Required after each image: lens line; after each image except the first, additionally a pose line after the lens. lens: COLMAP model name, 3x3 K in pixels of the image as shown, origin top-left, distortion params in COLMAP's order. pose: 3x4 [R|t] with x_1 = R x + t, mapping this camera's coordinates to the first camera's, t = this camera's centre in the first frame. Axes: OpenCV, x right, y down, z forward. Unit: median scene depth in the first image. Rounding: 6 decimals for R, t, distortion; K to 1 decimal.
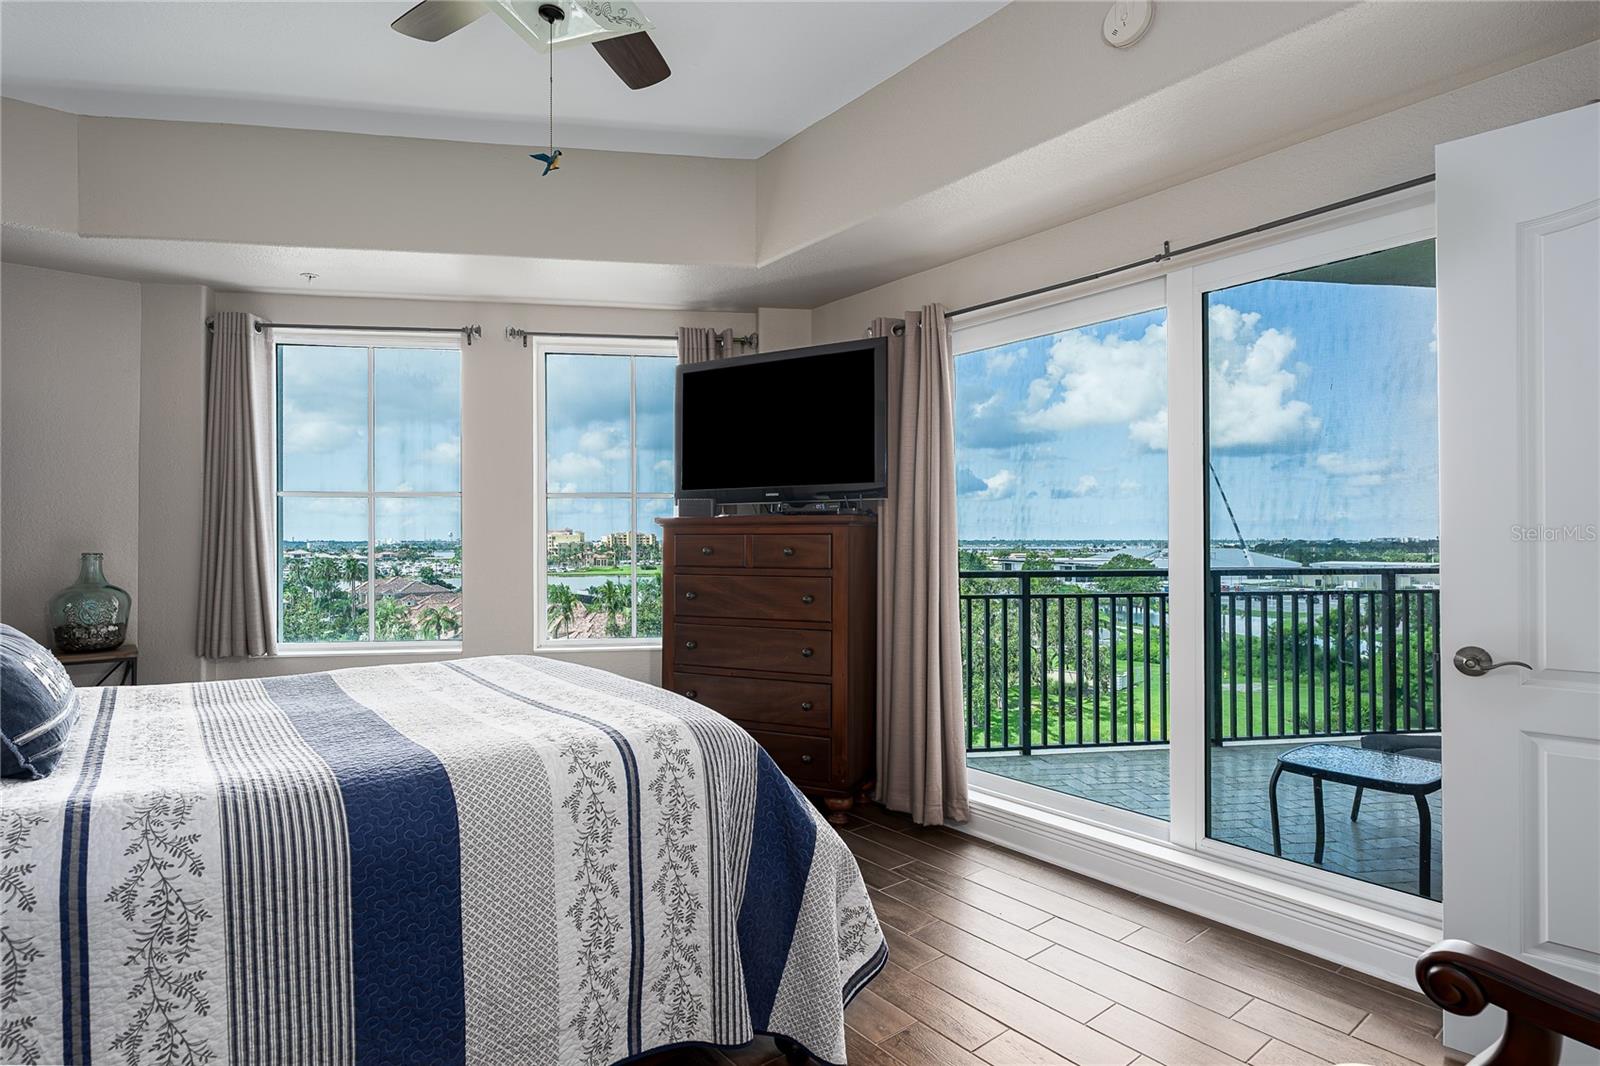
lens RADIAL K [[818.4, 0, 813.7], [0, 818.4, 544.8], [0, 0, 1]] dist [-0.003513, 0.002239]
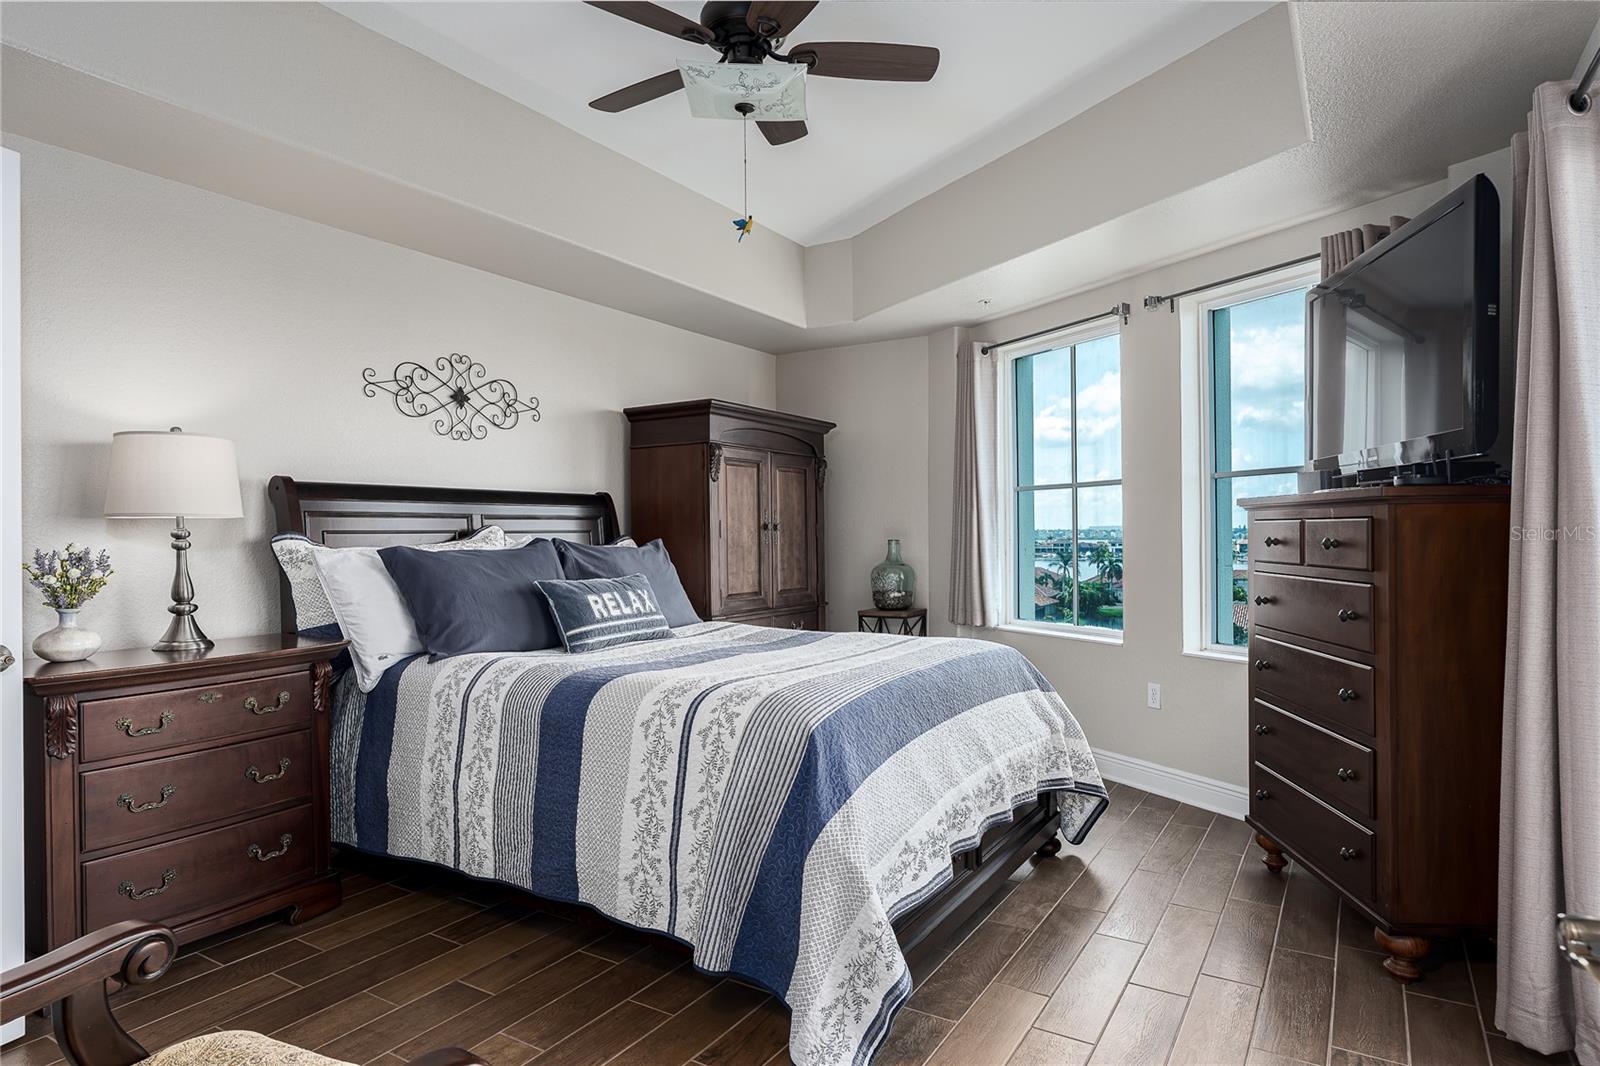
lens RADIAL K [[927.1, 0, 804.9], [0, 927.1, 542.3], [0, 0, 1]] dist [-0.001250, -0.000590]
pose [[0.326842, 0.008075, -0.945045, 0.533479], [0.002725, 0.999951, 0.009486, -0.001042], [0.945075, -0.005675, 0.326804, 0.320191]]
